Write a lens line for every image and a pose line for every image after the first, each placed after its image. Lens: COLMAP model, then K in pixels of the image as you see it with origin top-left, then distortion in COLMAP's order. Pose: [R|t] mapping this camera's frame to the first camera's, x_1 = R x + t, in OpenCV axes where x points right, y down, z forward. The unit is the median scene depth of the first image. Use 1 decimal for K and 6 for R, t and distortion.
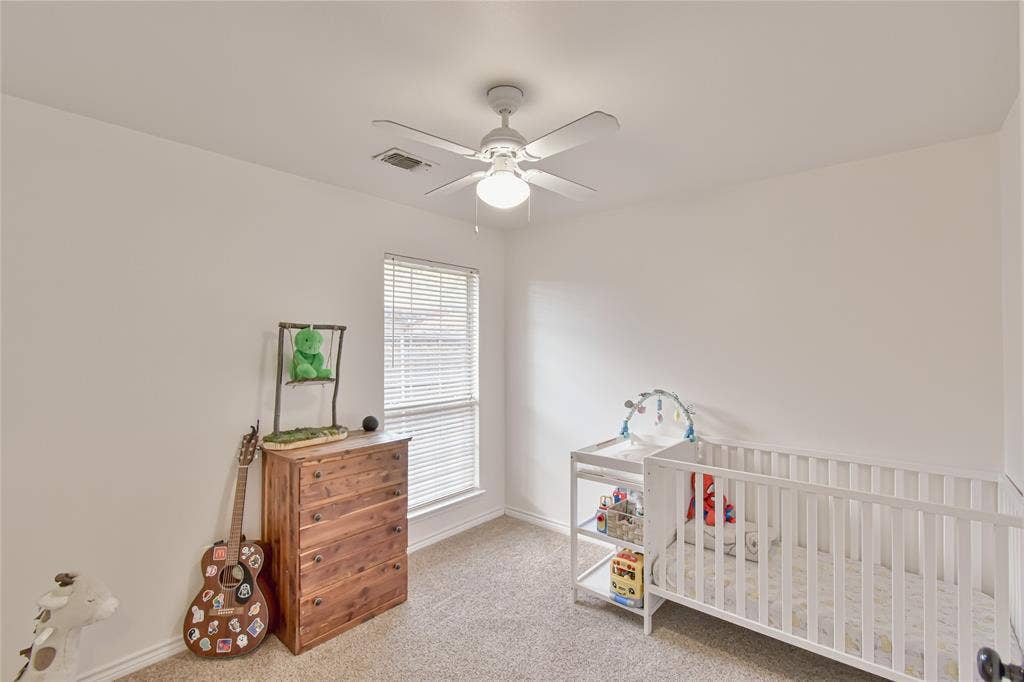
lens RADIAL K [[463.1, 0, 513.2], [0, 463.1, 338.4], [0, 0, 1]] dist [-0.014070, -0.000693]
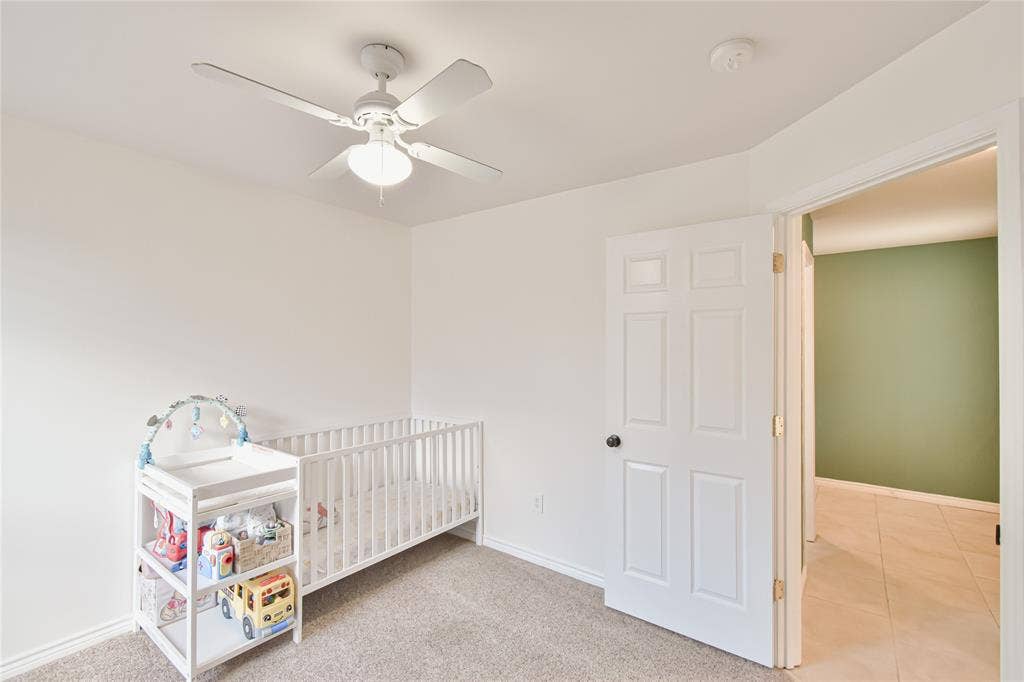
lens RADIAL K [[463.1, 0, 515.8], [0, 463.1, 341.6], [0, 0, 1]] dist [-0.014070, -0.000693]
pose [[-0.081332, 0.004539, 0.996677, -0.645568], [-0.018269, 0.999815, -0.006044, 0.010342], [-0.996520, -0.018700, -0.081234, 0.580989]]
